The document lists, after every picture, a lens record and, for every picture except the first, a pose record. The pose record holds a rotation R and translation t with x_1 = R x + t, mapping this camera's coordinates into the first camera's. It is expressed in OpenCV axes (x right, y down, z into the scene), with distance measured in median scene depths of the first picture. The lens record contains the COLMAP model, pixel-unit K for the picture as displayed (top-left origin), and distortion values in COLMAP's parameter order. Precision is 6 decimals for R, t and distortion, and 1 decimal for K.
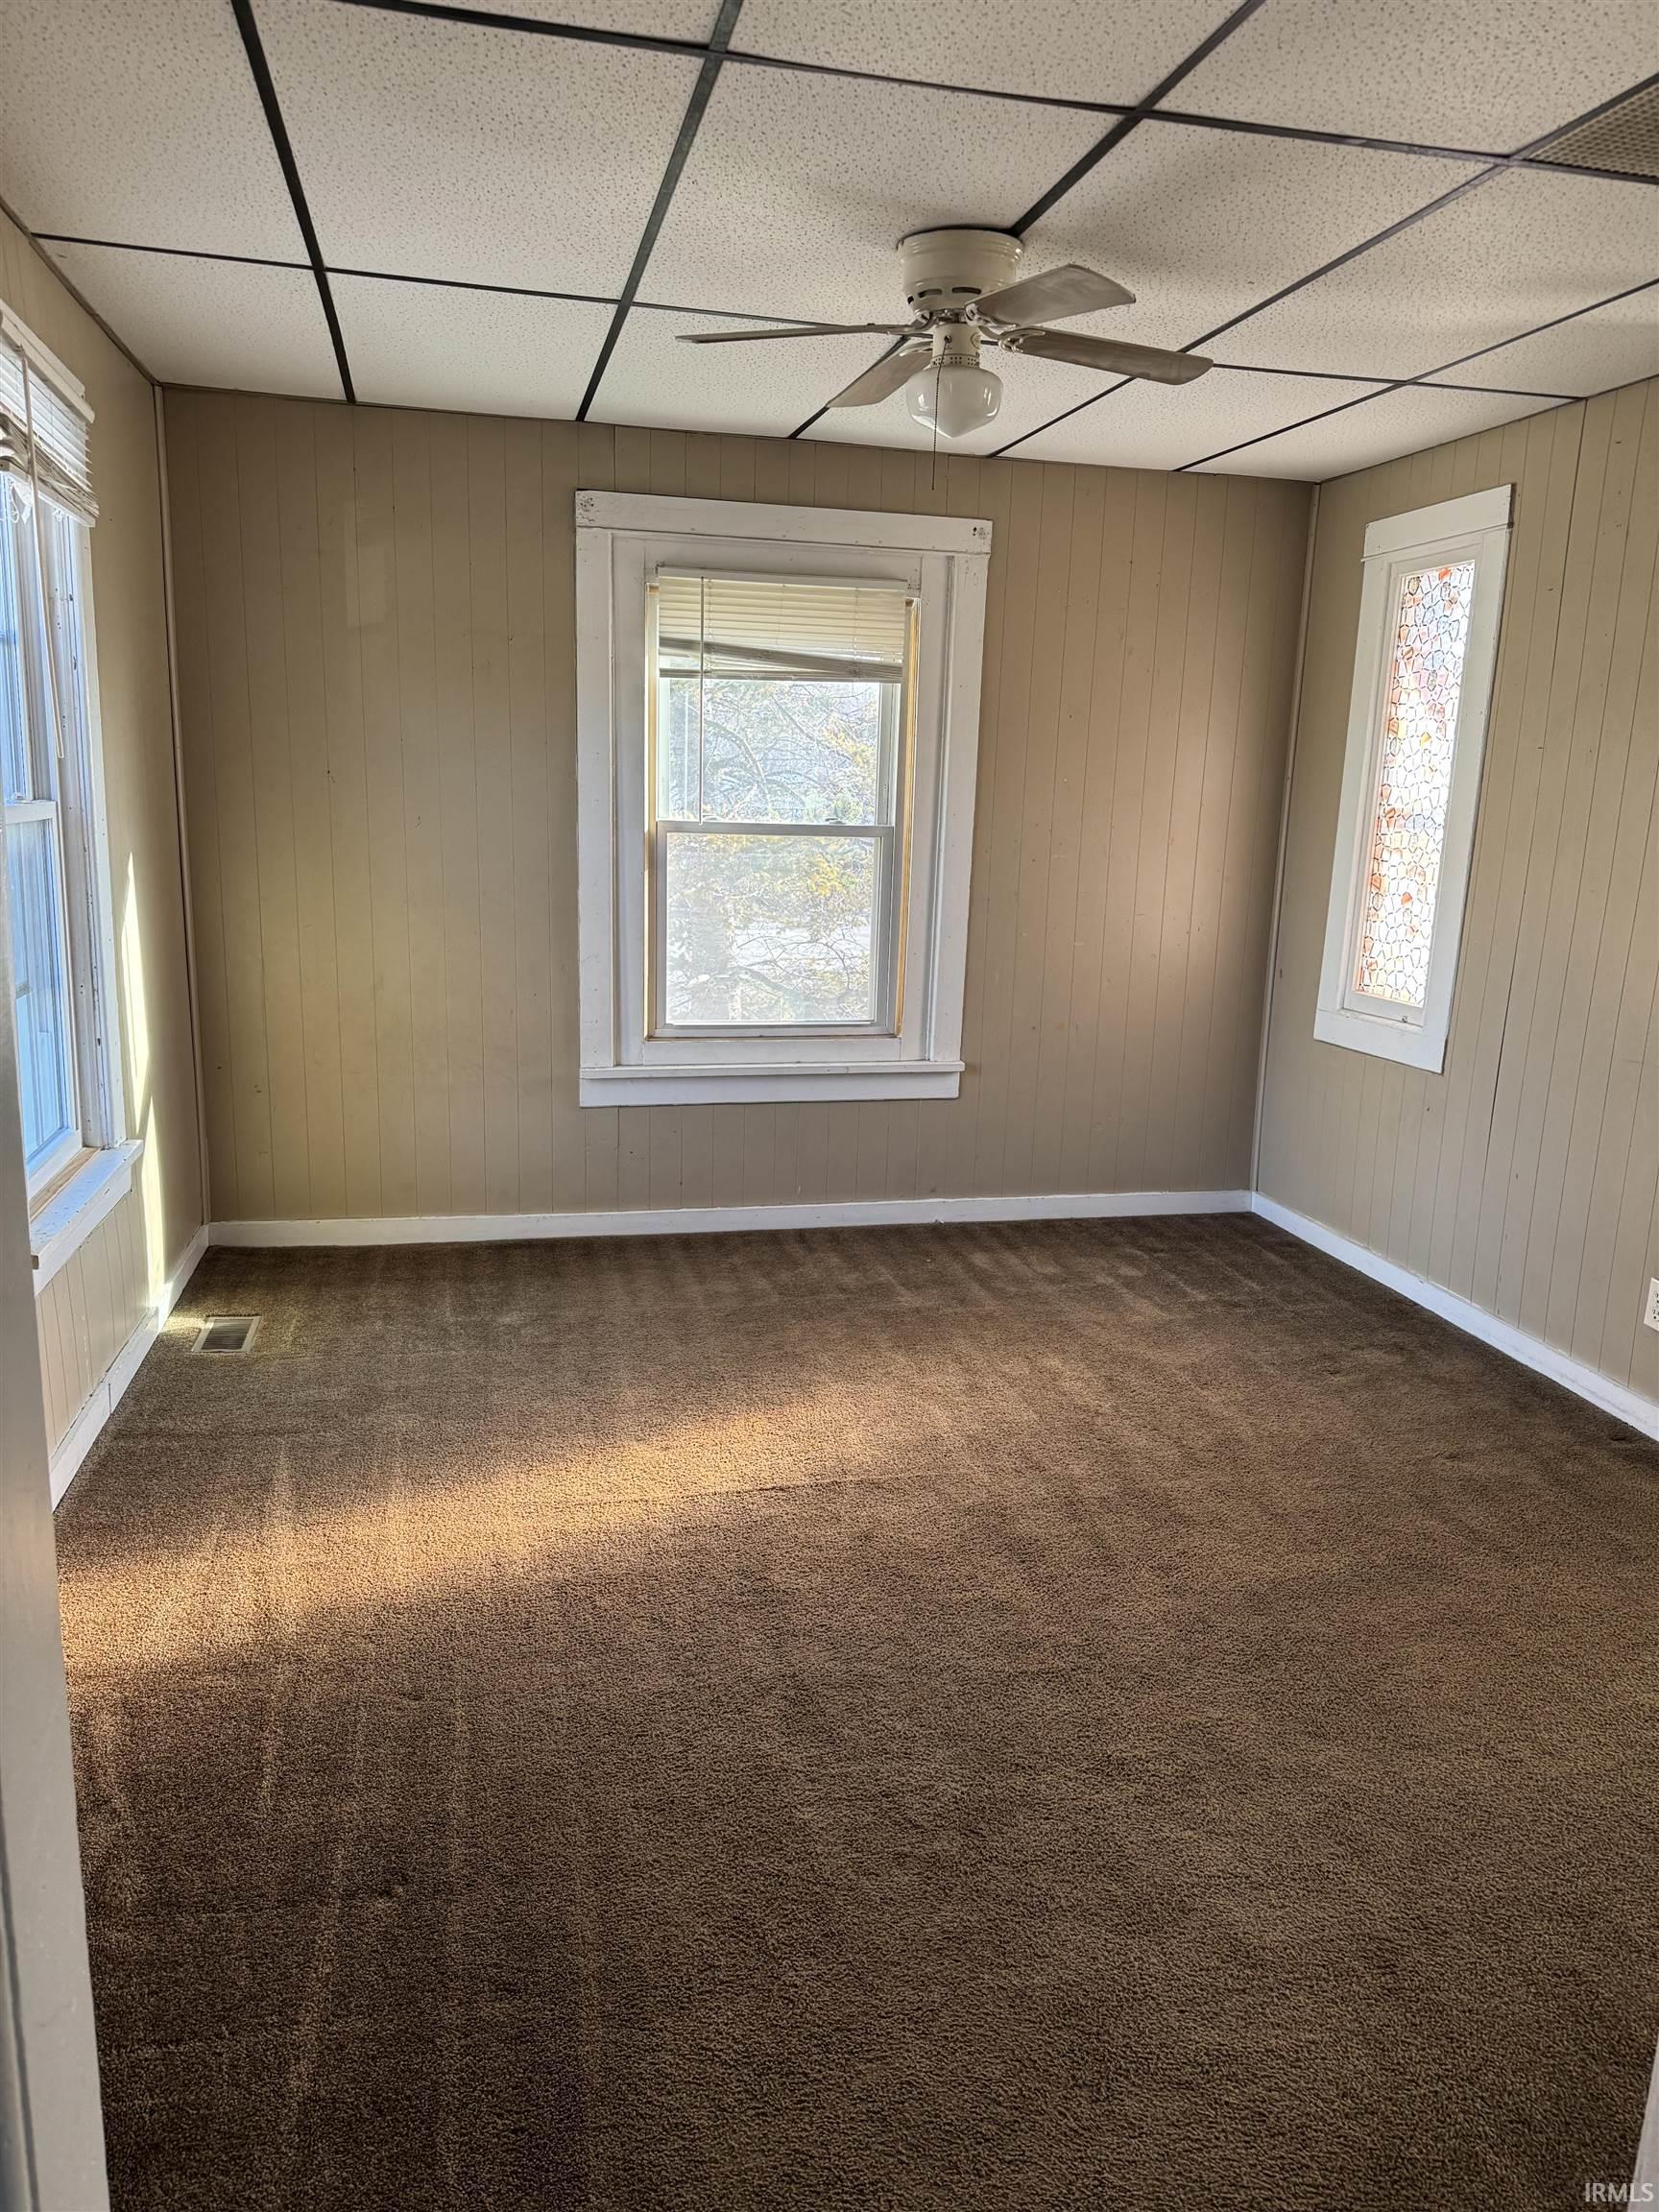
lens RADIAL K [[1544.4, 0, 827.9], [0, 1544.4, 1108.4], [0, 0, 1]] dist [0.034645, -0.039748]
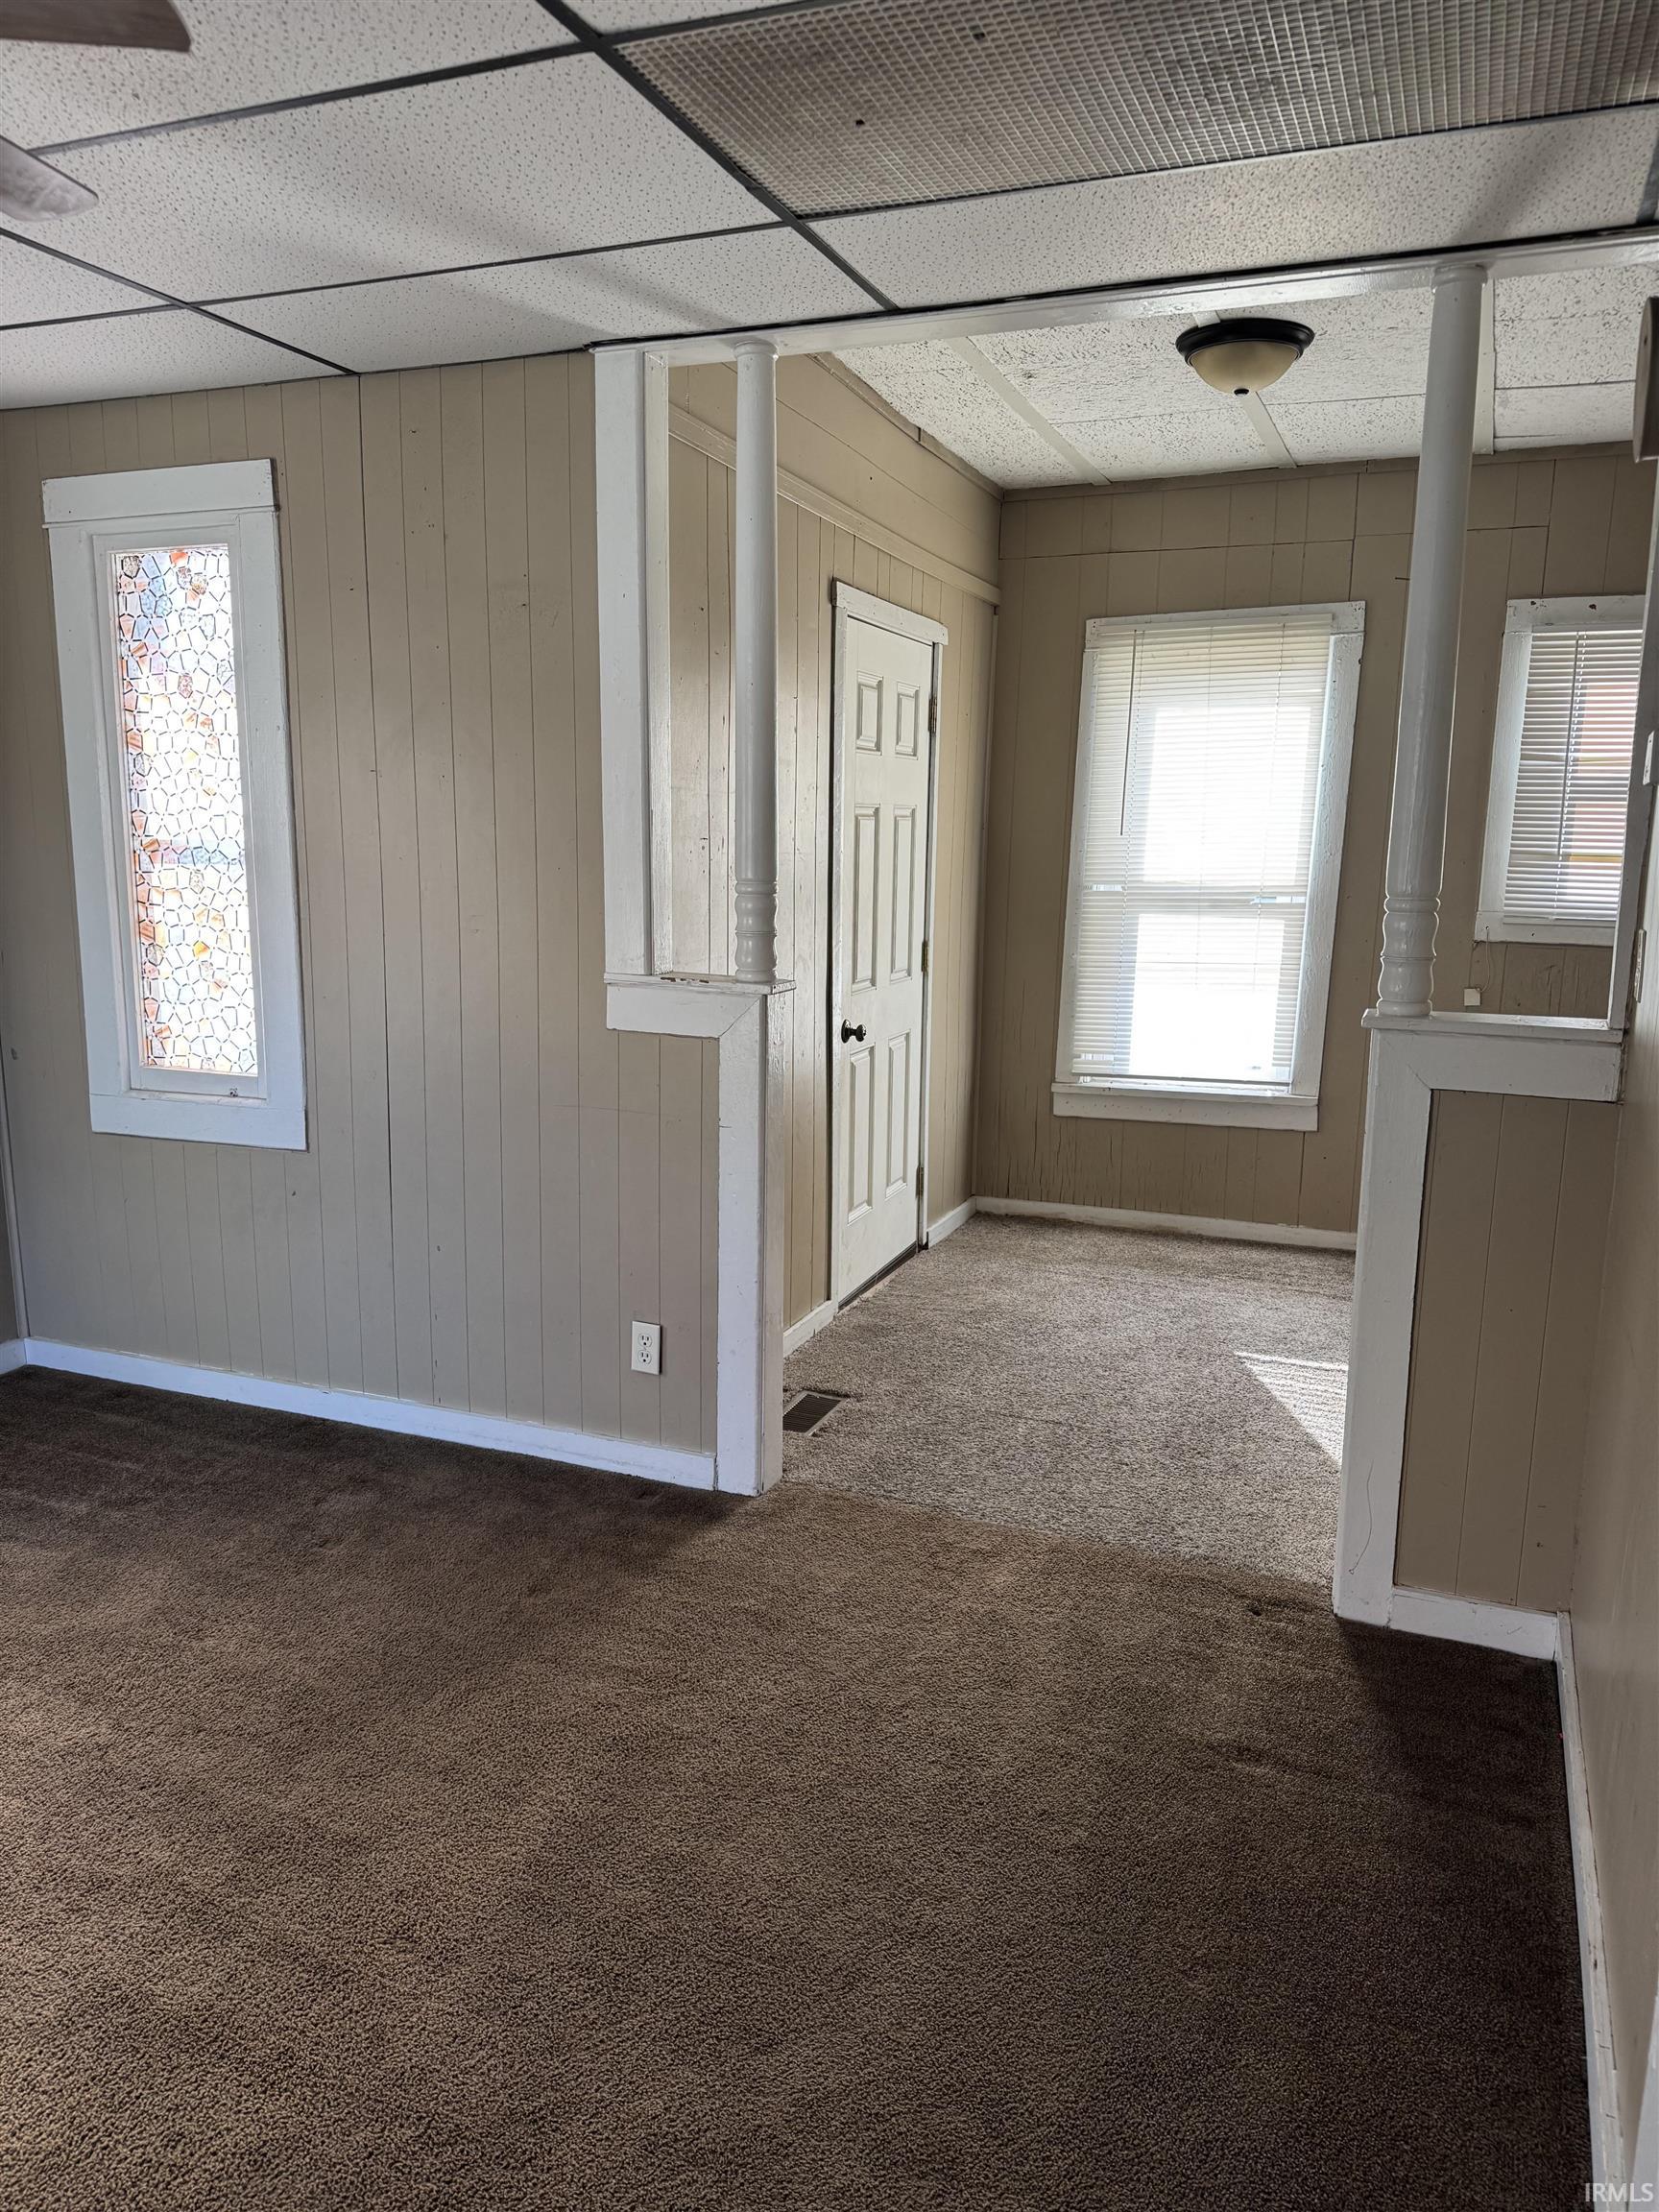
lens RADIAL K [[1544.4, 0, 836.5], [0, 1544.4, 1108.6], [0, 0, 1]] dist [0.034645, -0.039748]
pose [[0.568969, -0.173997, 0.803741, -0.115240], [0.176281, 0.980447, 0.087461, -0.065568], [-0.803243, 0.091921, 0.588516, 0.254301]]
